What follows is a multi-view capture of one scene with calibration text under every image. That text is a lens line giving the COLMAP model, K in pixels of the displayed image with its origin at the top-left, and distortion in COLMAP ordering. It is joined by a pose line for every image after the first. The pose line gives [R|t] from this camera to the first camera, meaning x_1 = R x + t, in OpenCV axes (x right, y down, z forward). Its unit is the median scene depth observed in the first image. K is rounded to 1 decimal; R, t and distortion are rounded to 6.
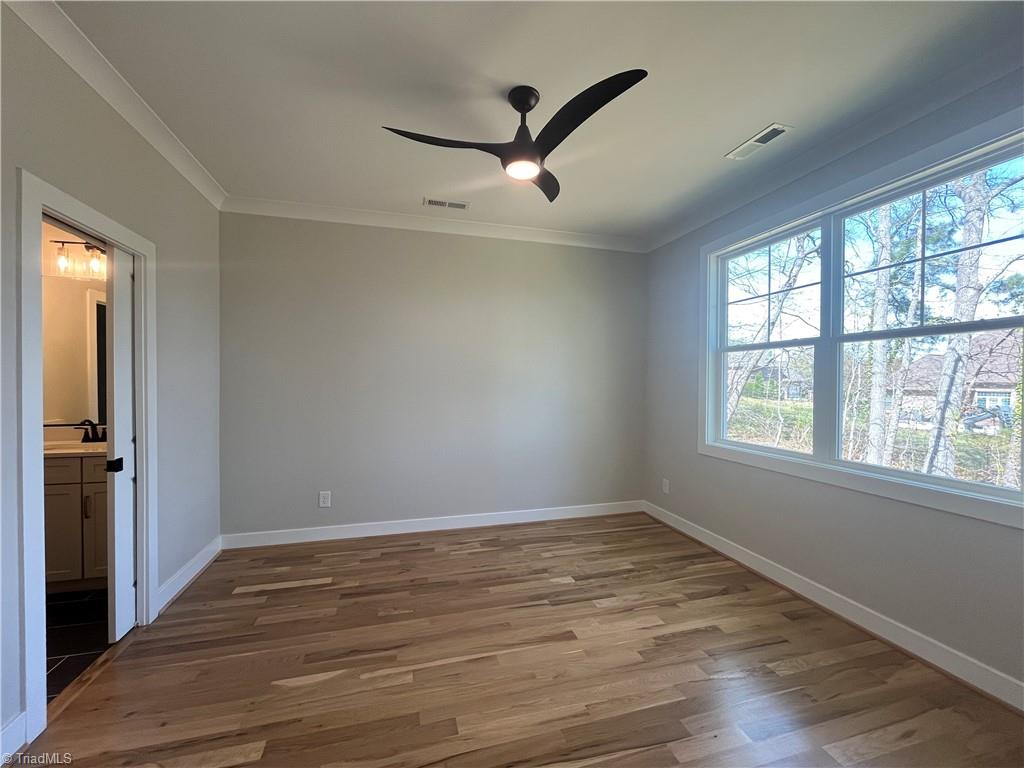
lens RADIAL K [[417.4, 0, 510.1], [0, 417.4, 379.0], [0, 0, 1]] dist [-0.001567, -0.000343]
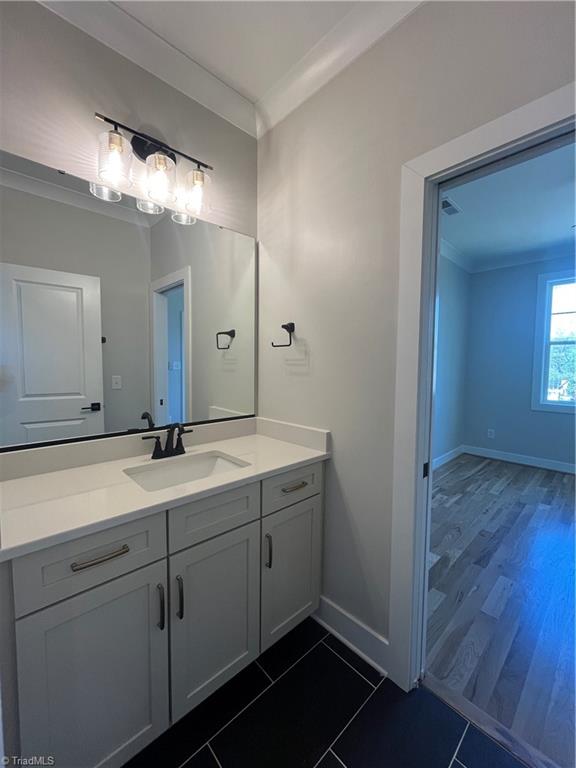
lens RADIAL K [[313.1, 0, 296.8], [0, 313.1, 377.6], [0, 0, 1]] dist [-0.001567, -0.000343]
pose [[0.882772, -0.020110, 0.469371, -0.981515], [-0.006566, 0.998458, 0.055127, -0.001318], [-0.469755, -0.051746, 0.881279, 0.445025]]
